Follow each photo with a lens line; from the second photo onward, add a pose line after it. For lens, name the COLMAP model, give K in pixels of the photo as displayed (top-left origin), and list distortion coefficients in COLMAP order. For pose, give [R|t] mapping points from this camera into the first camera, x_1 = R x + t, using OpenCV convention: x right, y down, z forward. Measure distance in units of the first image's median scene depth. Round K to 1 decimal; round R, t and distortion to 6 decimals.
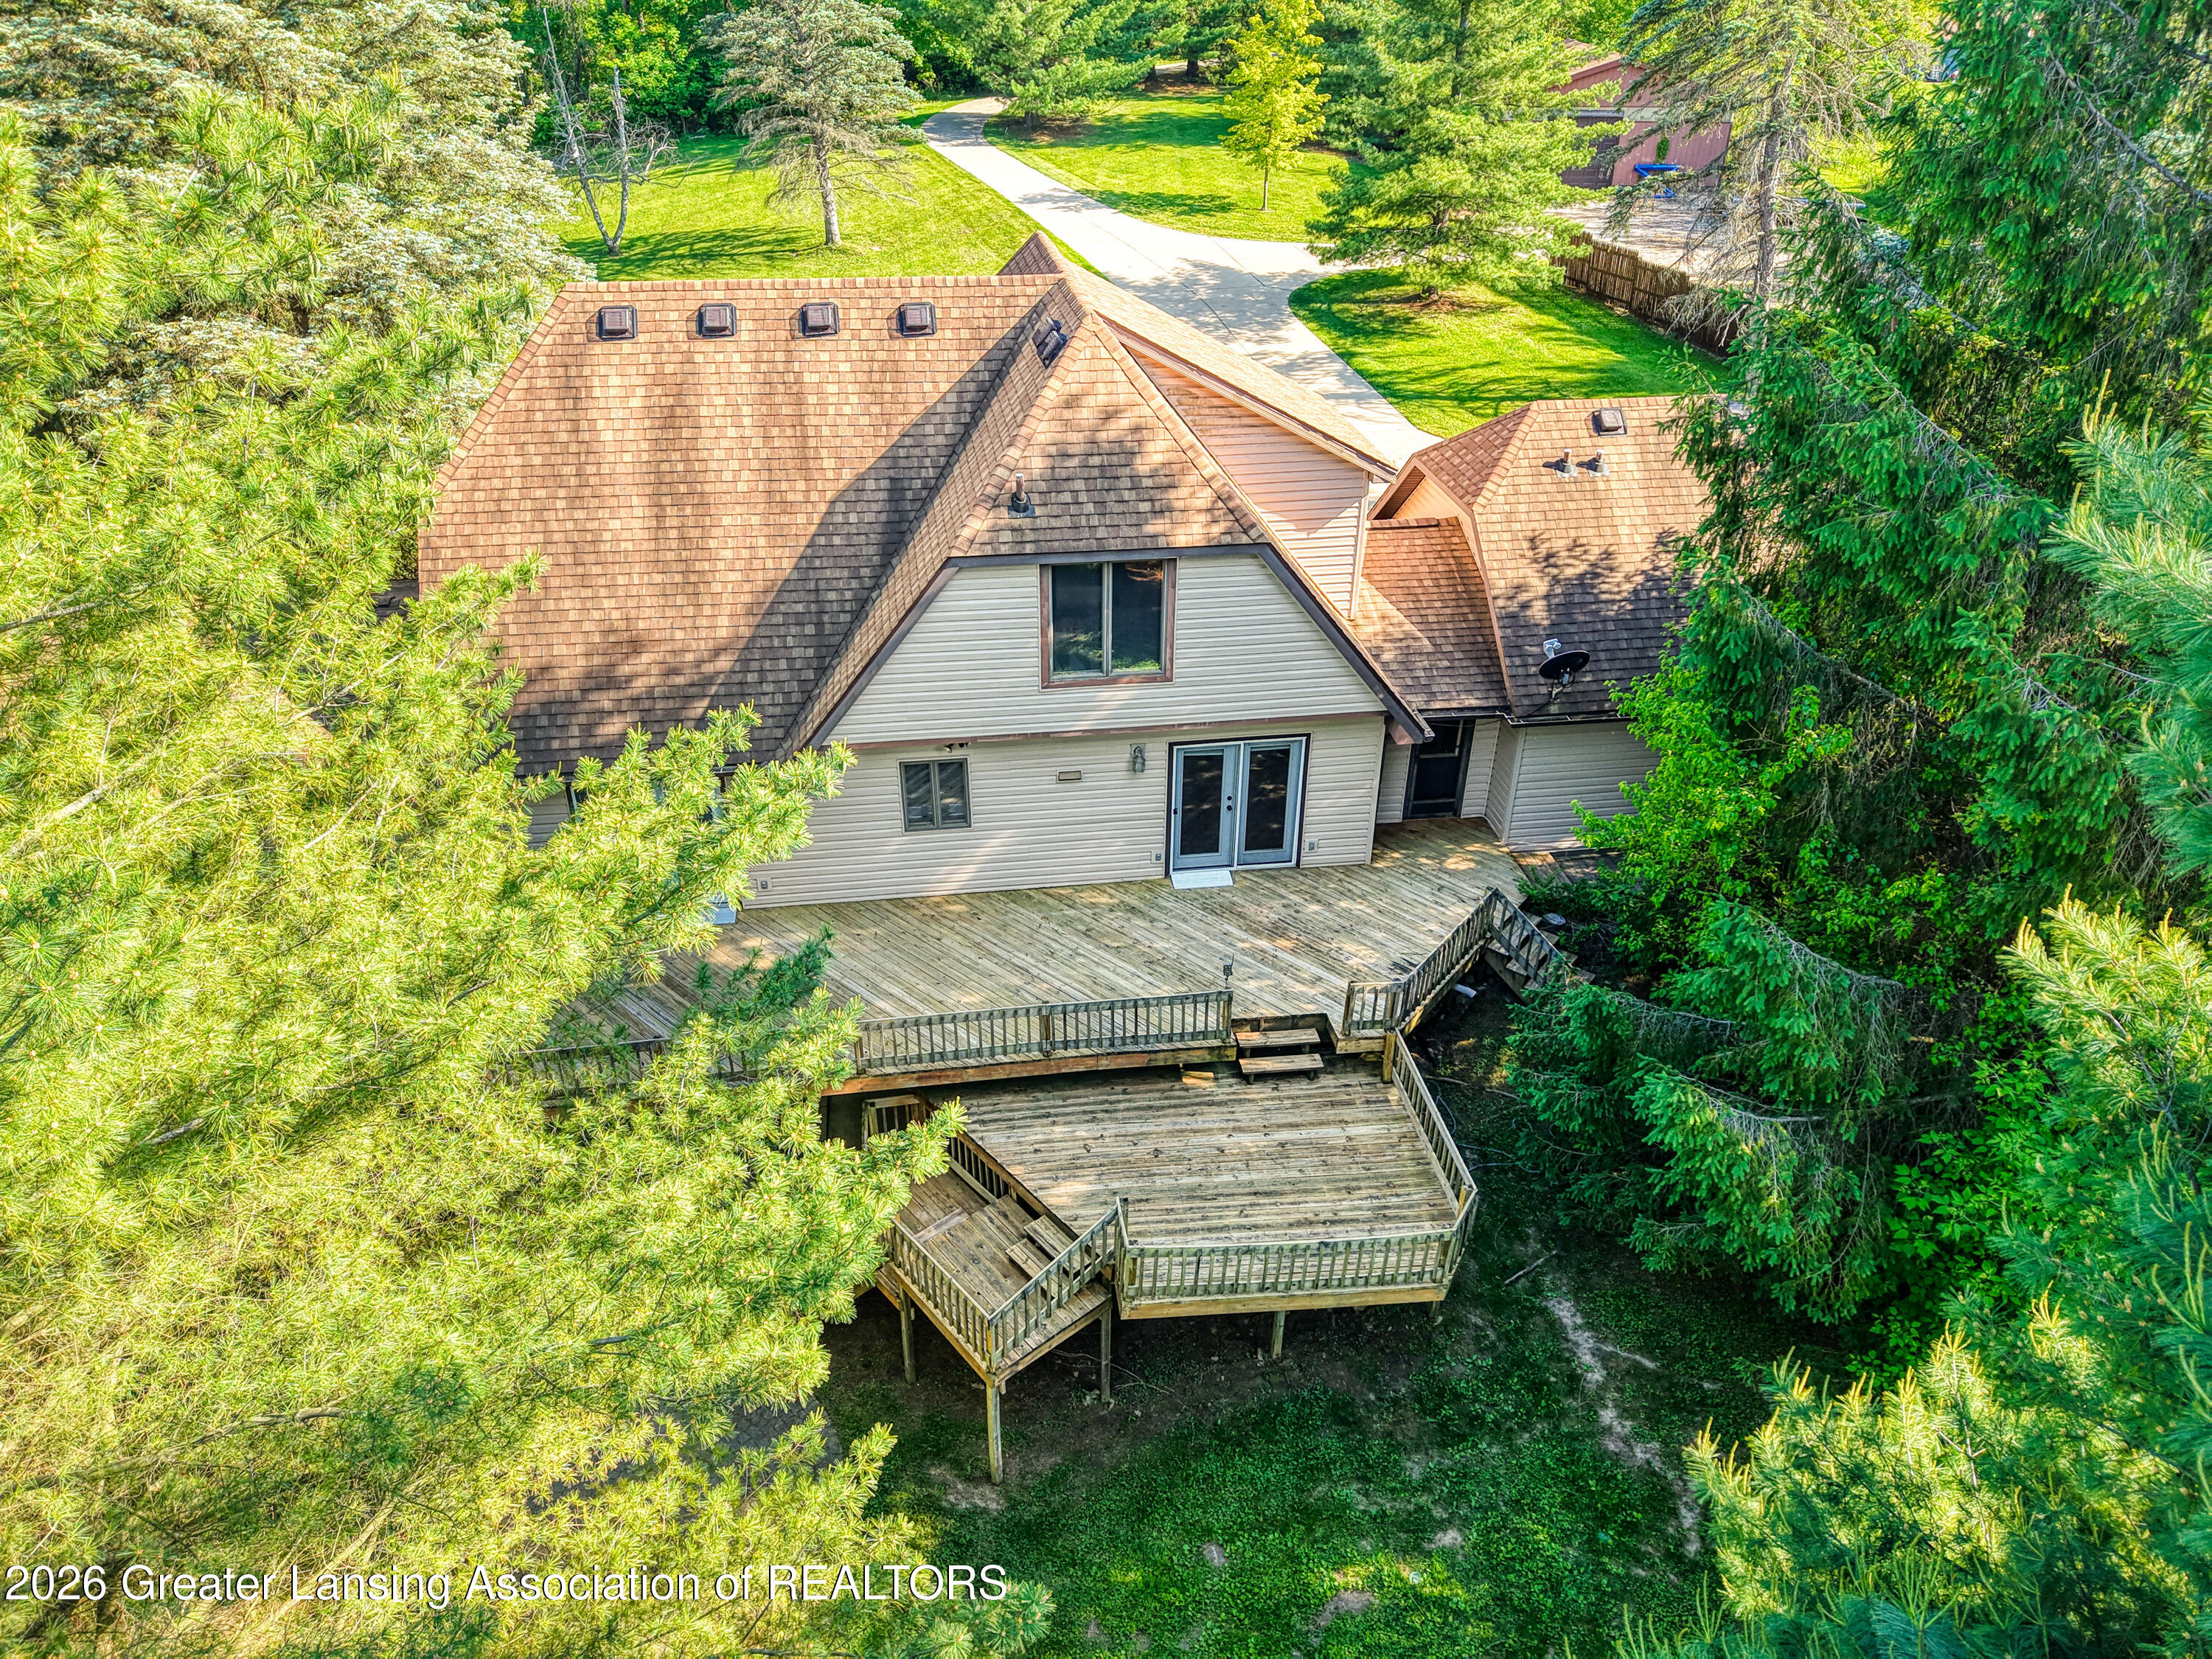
lens RADIAL K [[1502.1, 0, 1097.1], [0, 1502.1, 840.1], [0, 0, 1]] dist [0.008626, 0.002694]
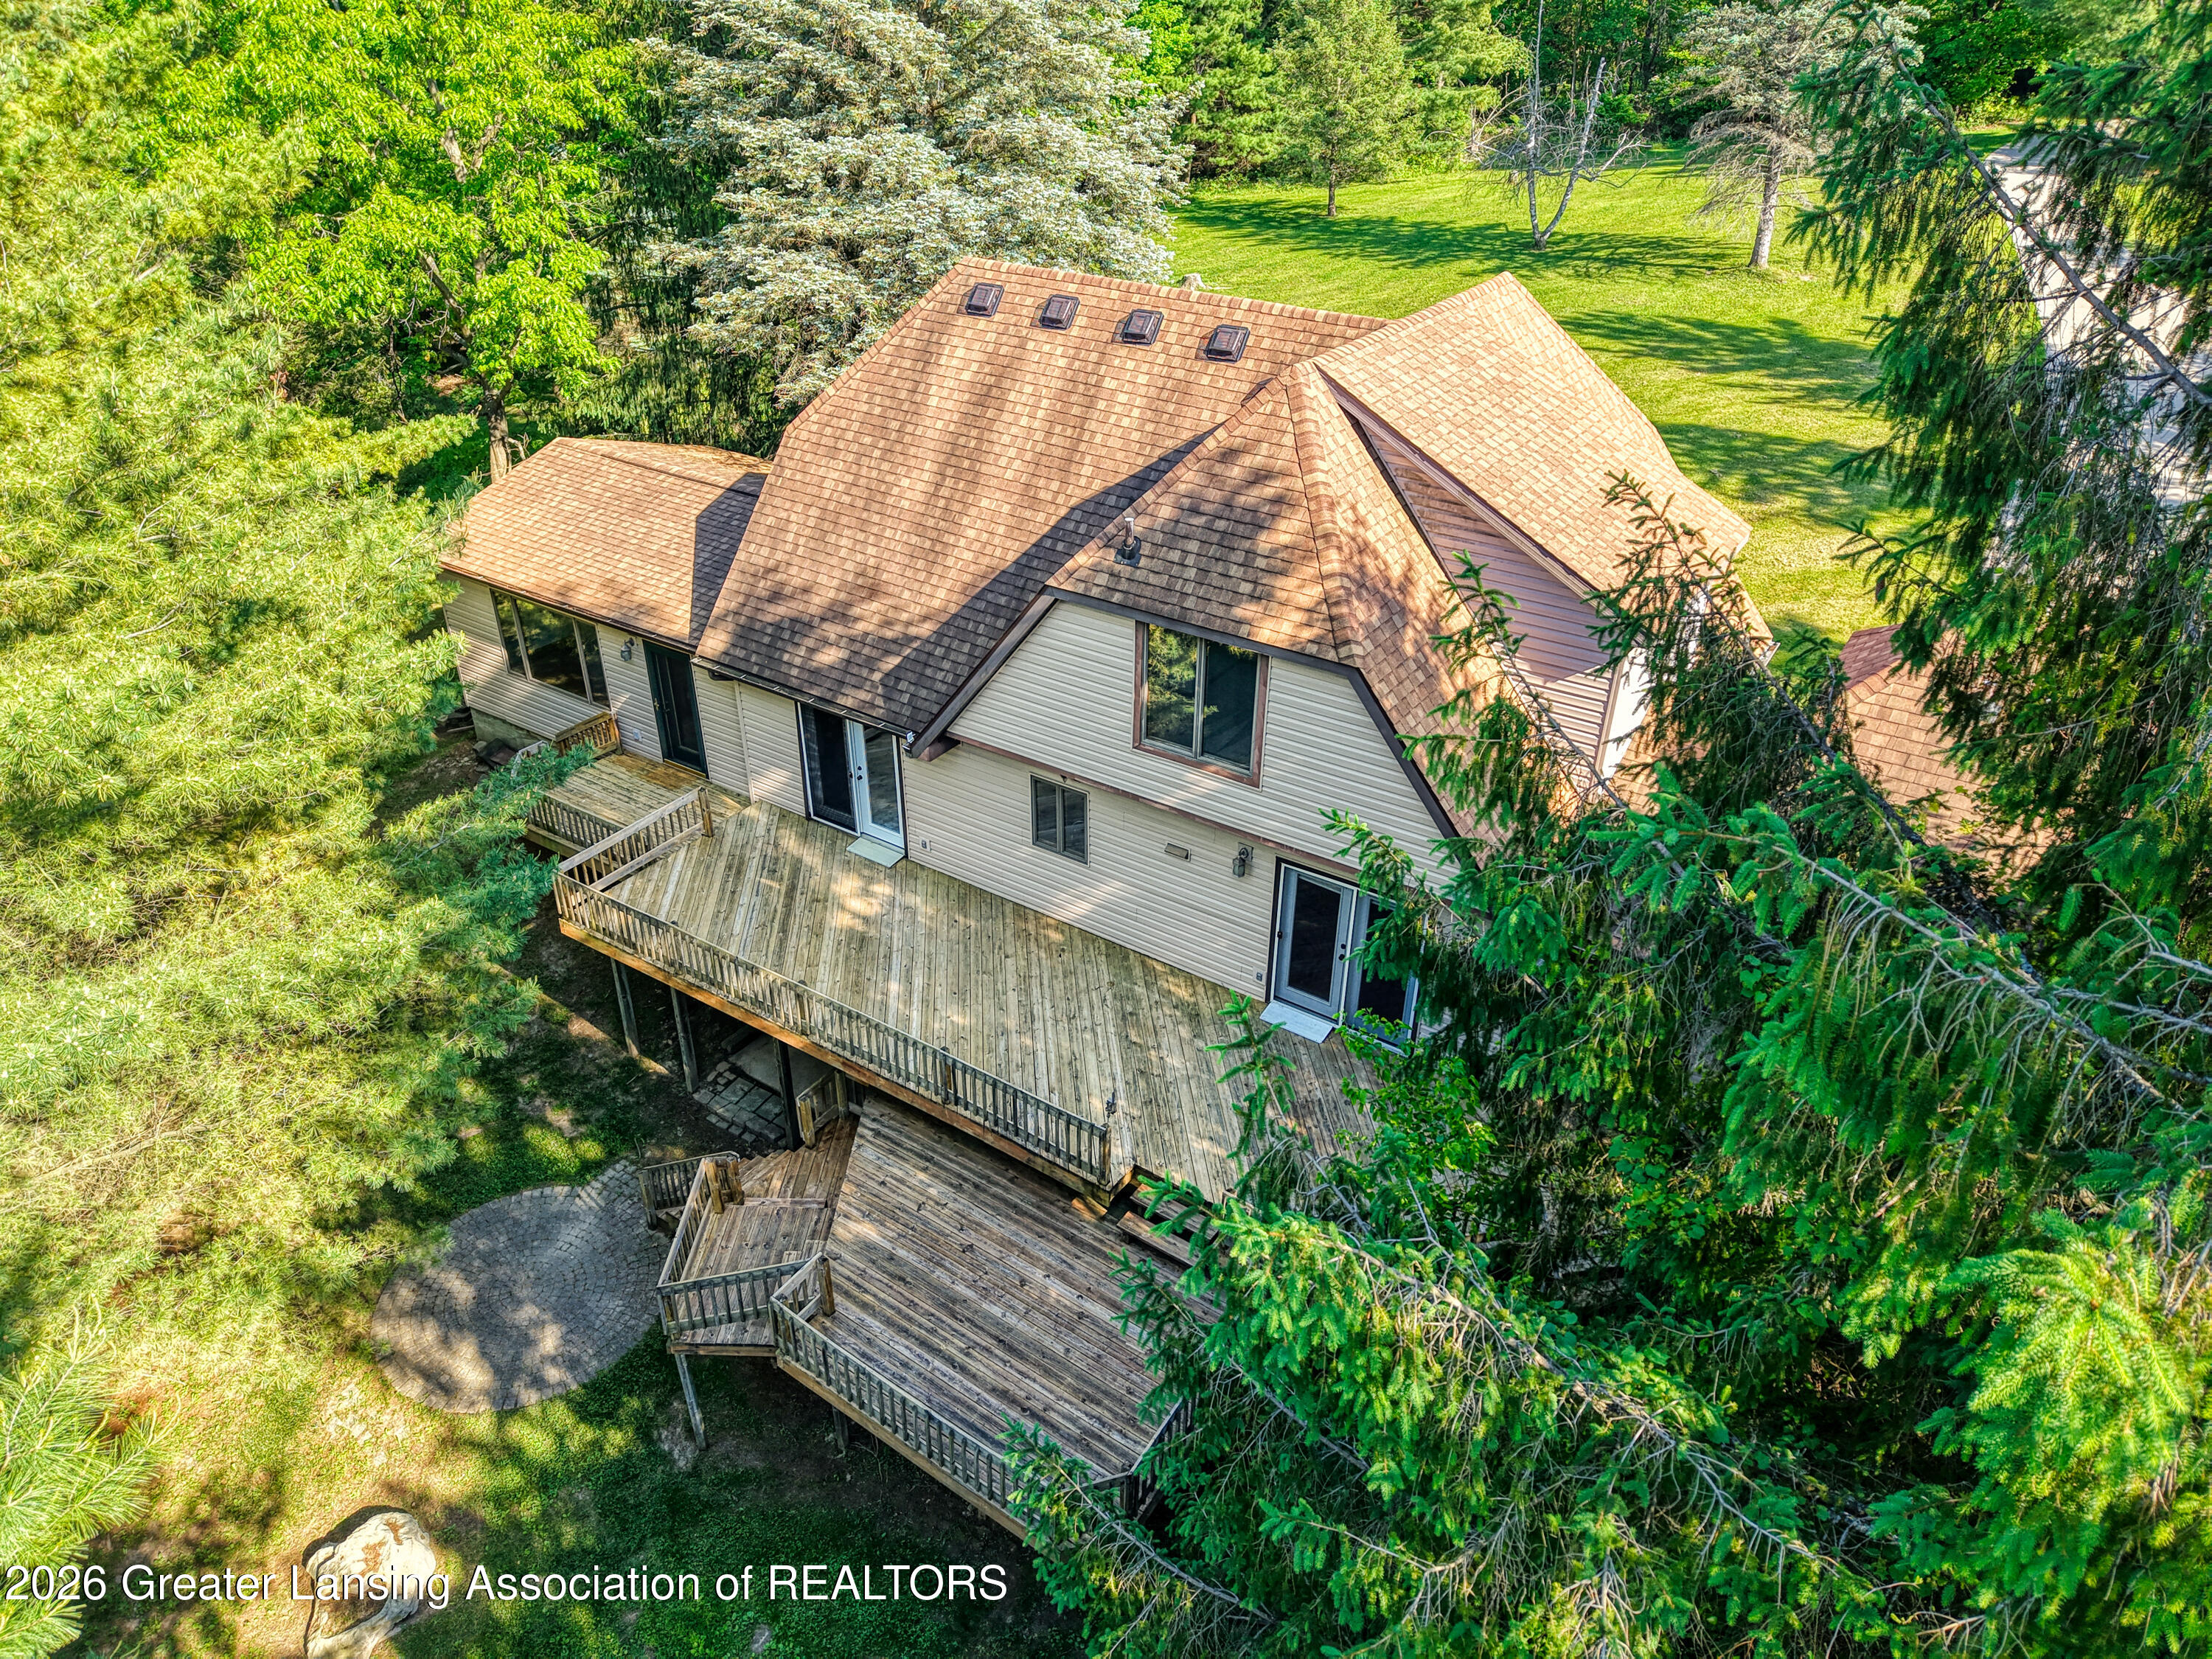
lens RADIAL K [[1502.1, 0, 1097.1], [0, 1502.1, 840.1], [0, 0, 1]] dist [0.008626, 0.002694]
pose [[0.747049, 0.348701, -0.565974, 0.473455], [-0.343769, 0.931348, 0.120058, -0.146583], [0.568983, 0.104876, 0.815635, 0.227543]]
